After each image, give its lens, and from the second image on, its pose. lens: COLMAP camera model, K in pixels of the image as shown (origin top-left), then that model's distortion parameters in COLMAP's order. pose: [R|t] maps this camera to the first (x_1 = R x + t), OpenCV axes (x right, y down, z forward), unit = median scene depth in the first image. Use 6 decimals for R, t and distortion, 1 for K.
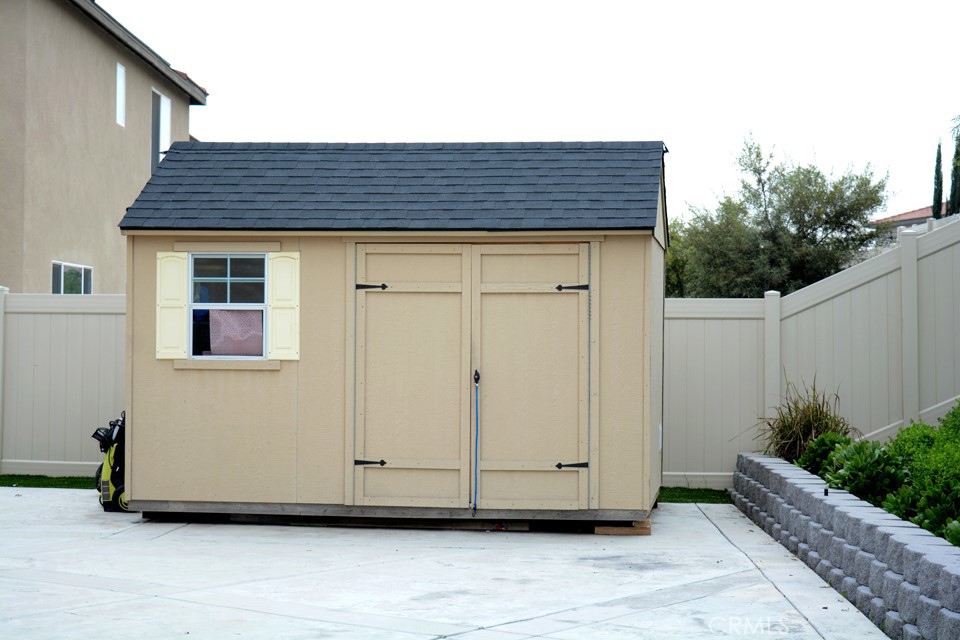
lens RADIAL K [[1949.6, 0, 480.0], [0, 1949.6, 320.0], [0, 0, 1]] dist [0.048413, 0.088418]
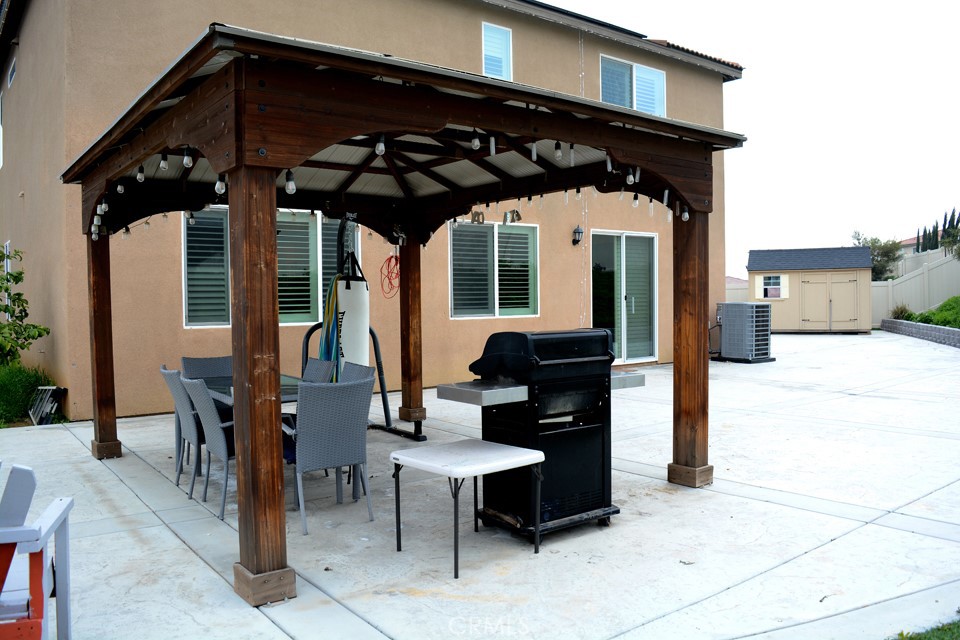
lens RADIAL K [[750.4, 0, 480.0], [0, 750.4, 320.0], [0, 0, 1]] dist [-0.090045, 0.017460]
pose [[0.957374, -0.018457, -0.288259, -0.285348], [0.029065, 0.999047, 0.032563, -0.005791], [0.287384, -0.039553, 0.956999, -0.869313]]
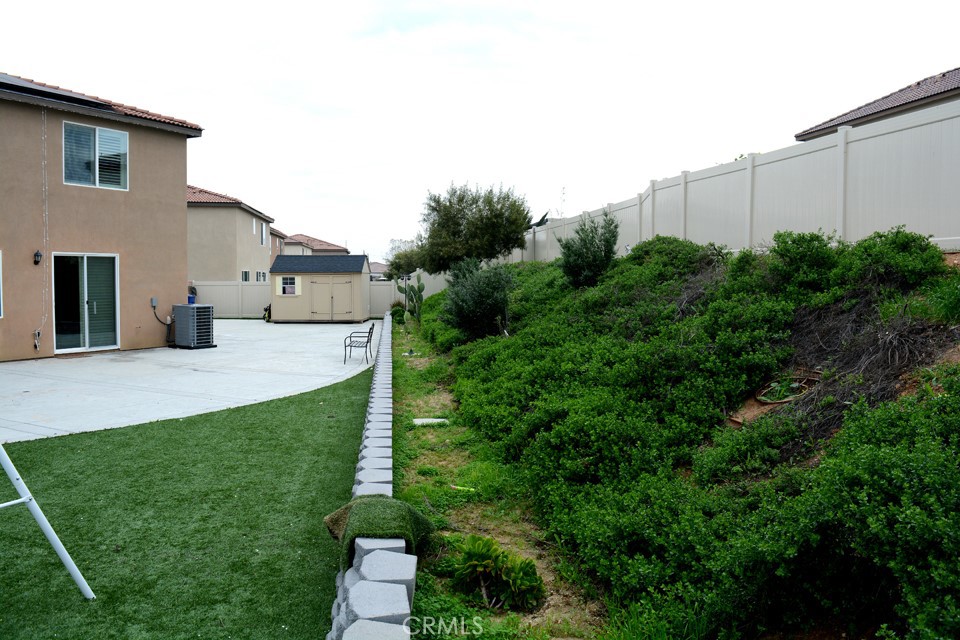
lens RADIAL K [[750.4, 0, 480.0], [0, 750.4, 320.0], [0, 0, 1]] dist [-0.090045, 0.017460]
pose [[0.989891, -0.017405, 0.140757, 0.117516], [0.008290, 0.997845, 0.065083, -0.044653], [-0.141586, -0.063259, 0.987903, -1.253333]]
